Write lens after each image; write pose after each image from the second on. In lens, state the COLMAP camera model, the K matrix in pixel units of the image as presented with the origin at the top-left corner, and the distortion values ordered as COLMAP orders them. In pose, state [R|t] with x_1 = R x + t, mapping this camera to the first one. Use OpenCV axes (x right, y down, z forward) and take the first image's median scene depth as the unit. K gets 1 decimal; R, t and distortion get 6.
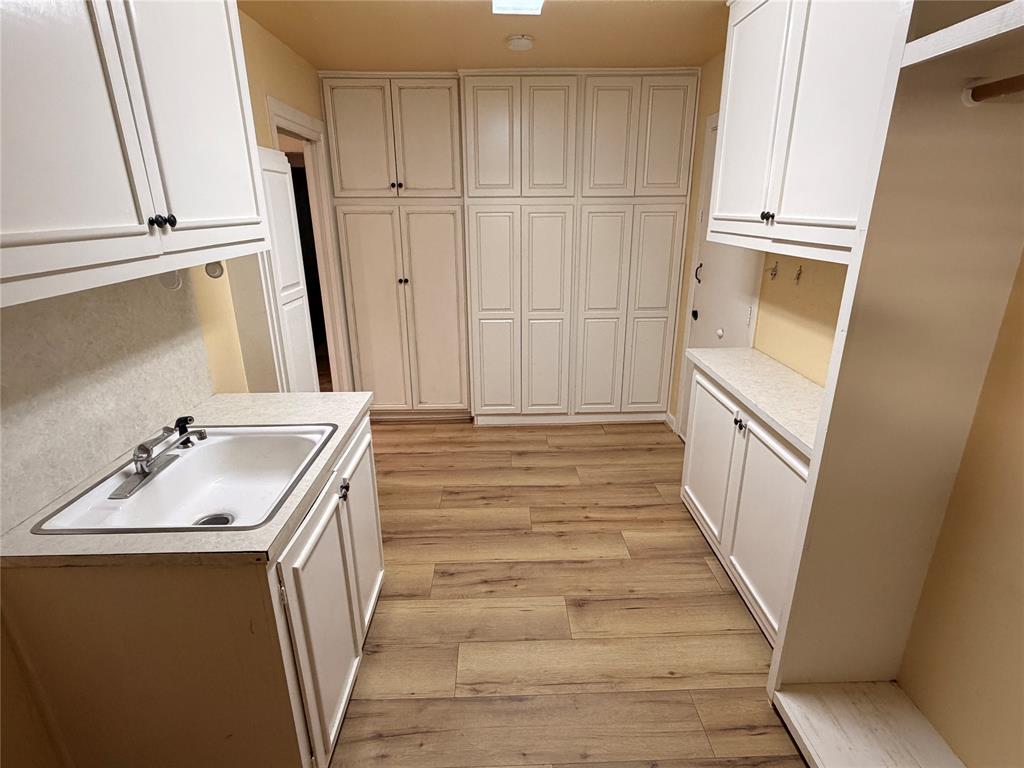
lens RADIAL K [[522.8, 0, 514.2], [0, 522.8, 382.5], [0, 0, 1]] dist [-0.001736, 0.001556]
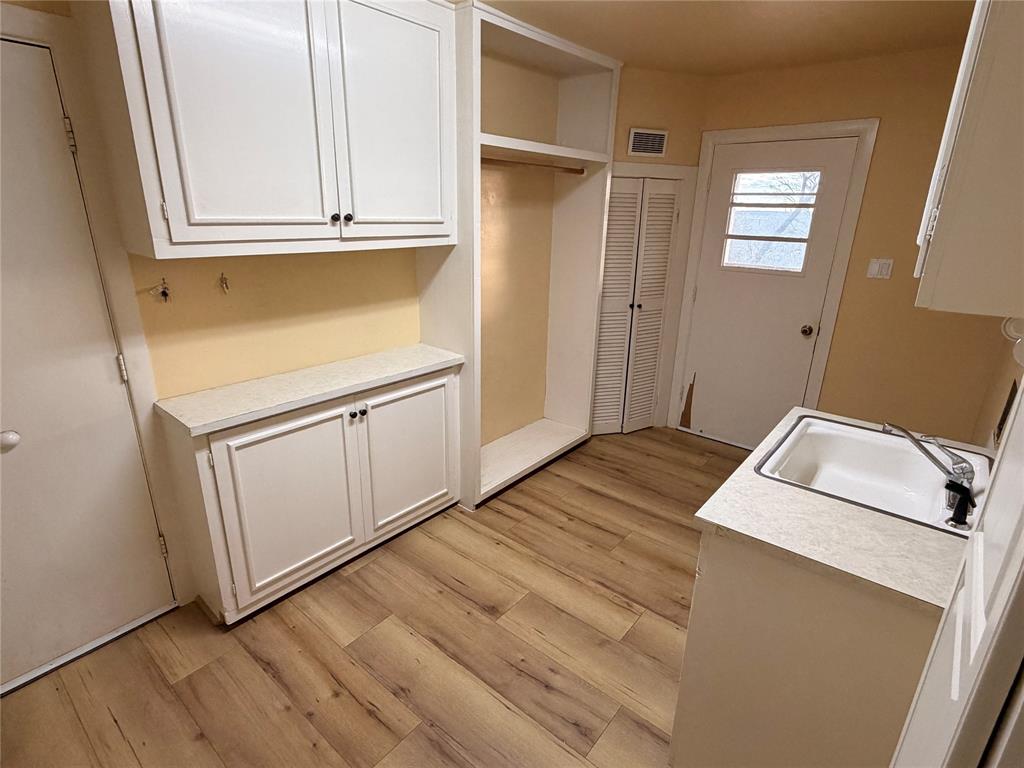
lens RADIAL K [[522.8, 0, 510.9], [0, 522.8, 384.1], [0, 0, 1]] dist [-0.001736, 0.001556]
pose [[-0.745434, -0.213685, 0.631400, -0.408437], [0.203564, 0.828998, 0.520887, -0.411912], [-0.634735, 0.516818, -0.574465, 1.237715]]
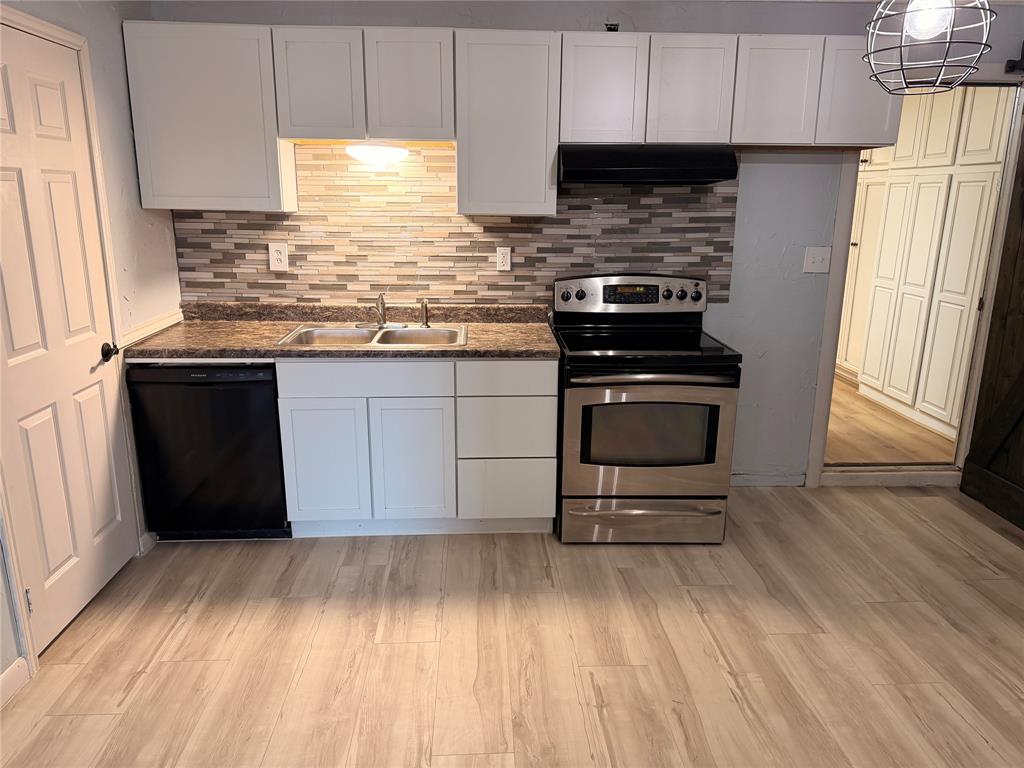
lens RADIAL K [[732.3, 0, 514.9], [0, 732.3, 380.3], [0, 0, 1]] dist [0.034394, -0.020089]
pose [[0.025593, 0.248462, -0.968304, 2.116387], [-0.328432, 0.916943, 0.226602, -0.072519], [0.944181, 0.312222, 0.105070, 0.364403]]
